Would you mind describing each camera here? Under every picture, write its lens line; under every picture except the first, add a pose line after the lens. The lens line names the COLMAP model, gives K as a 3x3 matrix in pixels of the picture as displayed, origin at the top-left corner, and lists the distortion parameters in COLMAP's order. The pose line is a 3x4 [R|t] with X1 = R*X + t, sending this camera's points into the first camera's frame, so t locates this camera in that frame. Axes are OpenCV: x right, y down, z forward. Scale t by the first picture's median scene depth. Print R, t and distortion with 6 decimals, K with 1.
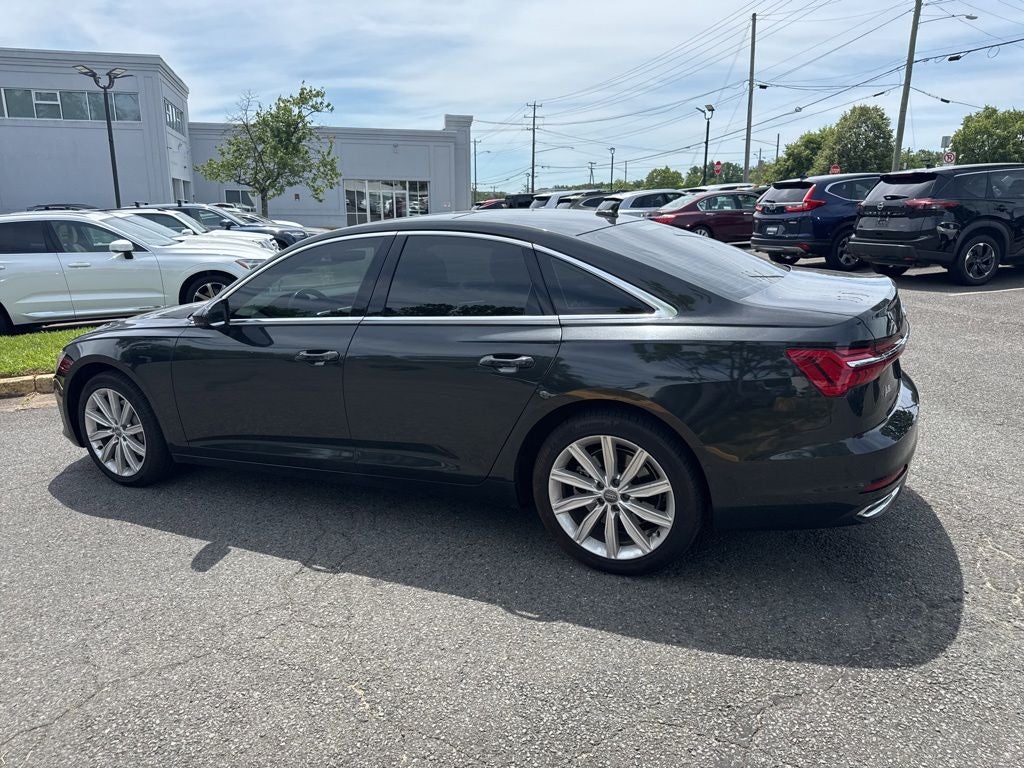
lens RADIAL K [[732.4, 0, 508.9], [0, 732.4, 388.0], [0, 0, 1]] dist [0.043952, -0.061390]
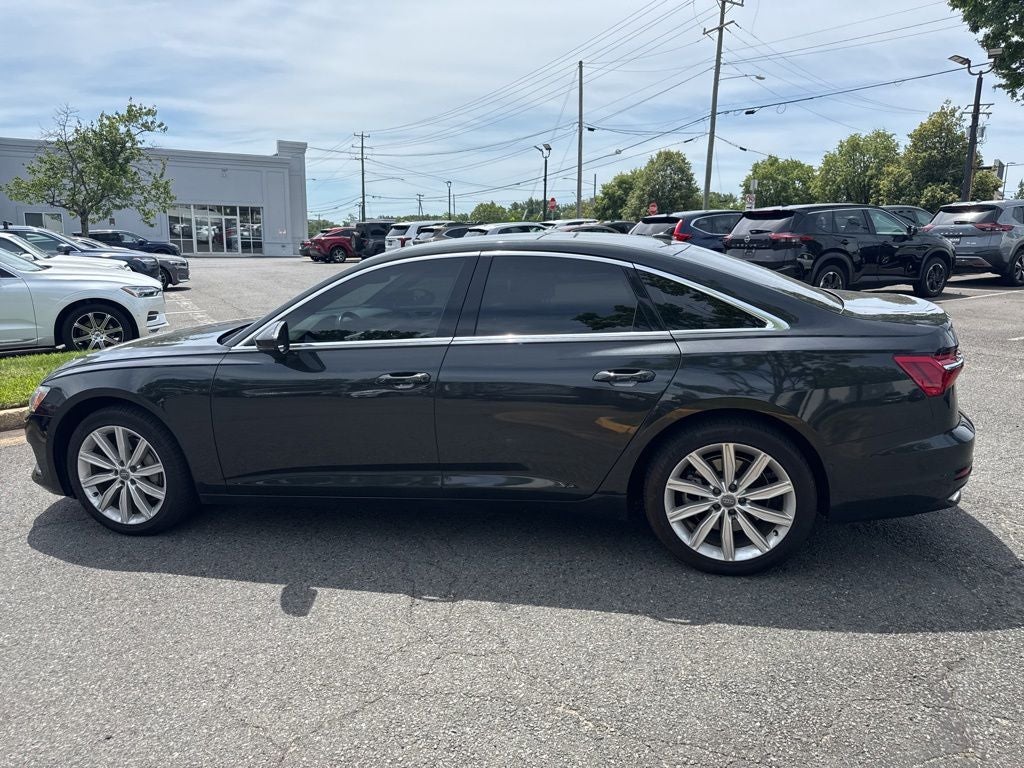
lens RADIAL K [[730.8, 0, 512.0], [0, 730.8, 387.5], [0, 0, 1]] dist [0.047233, -0.063144]
pose [[0.971386, -0.032856, 0.235222, -0.128021], [0.042424, 0.998461, -0.035730, 0.003007], [-0.233686, 0.044687, 0.971285, 0.013503]]
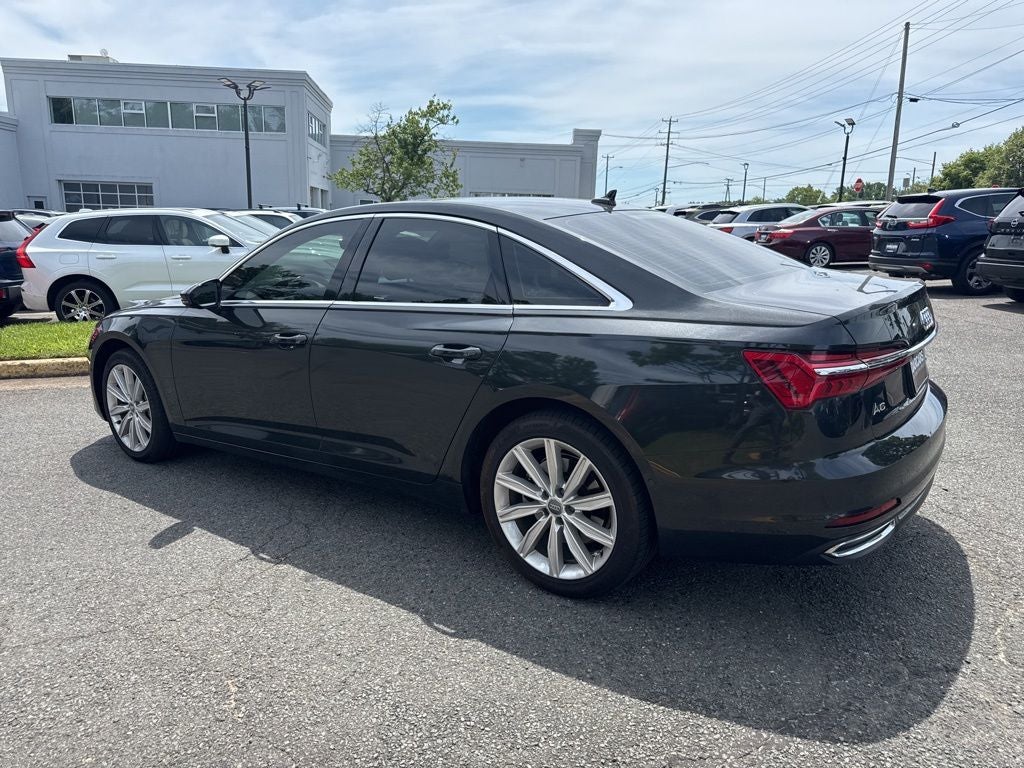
lens RADIAL K [[730.8, 0, 512.0], [0, 730.8, 387.5], [0, 0, 1]] dist [0.047233, -0.063144]
pose [[0.984911, 0.061466, -0.161778, 0.070424], [-0.064736, 0.997789, -0.015014, 0.005747], [0.160498, 0.025261, 0.986713, 0.032450]]
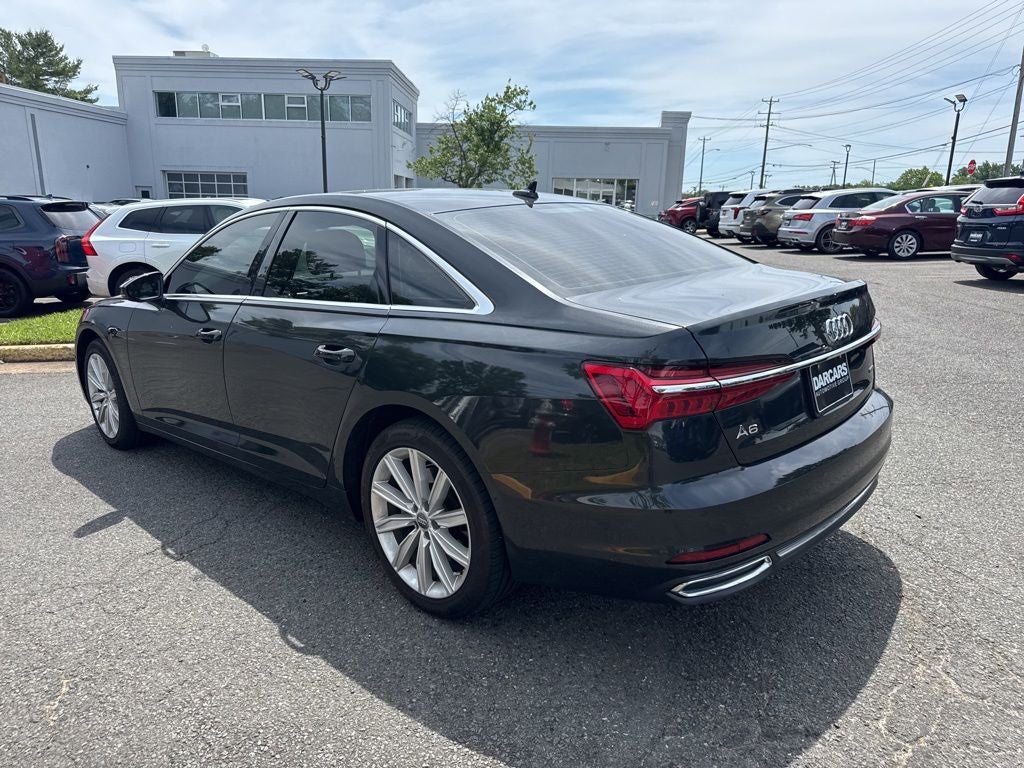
lens RADIAL K [[734.2, 0, 506.9], [0, 734.2, 385.2], [0, 0, 1]] dist [0.027931, -0.037332]
pose [[0.953911, 0.090040, -0.286264, 0.145705], [-0.091051, 0.995798, 0.009805, -0.008143], [0.285944, 0.016712, 0.958101, 0.066591]]
